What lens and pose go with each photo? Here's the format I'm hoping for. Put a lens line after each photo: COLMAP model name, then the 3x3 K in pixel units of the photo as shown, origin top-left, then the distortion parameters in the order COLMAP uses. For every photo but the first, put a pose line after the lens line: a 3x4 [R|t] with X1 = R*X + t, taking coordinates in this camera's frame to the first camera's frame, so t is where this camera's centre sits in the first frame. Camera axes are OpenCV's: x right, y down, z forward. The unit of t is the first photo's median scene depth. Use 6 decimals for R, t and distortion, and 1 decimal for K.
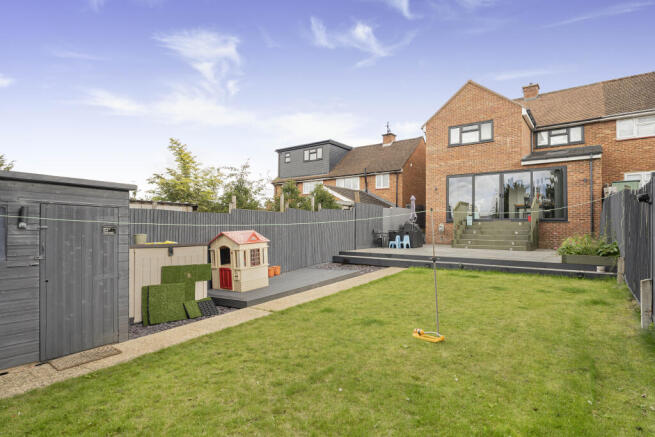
lens RADIAL K [[340.4, 0, 330.6], [0, 340.4, 220.9], [0, 0, 1]] dist [-0.012571, 0.002276]
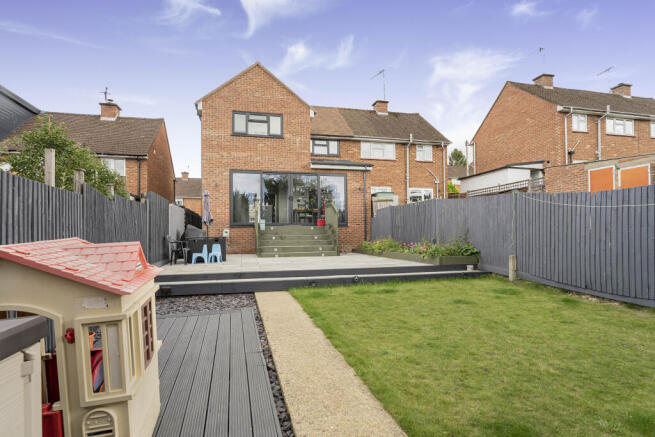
lens RADIAL K [[340.4, 0, 313.2], [0, 340.4, 232.2], [0, 0, 1]] dist [-0.012571, 0.002276]
pose [[0.635757, -0.006702, 0.771860, -0.172561], [-0.000270, 0.999960, 0.008905, 0.009822], [-0.771889, -0.005870, 0.635730, 0.347094]]
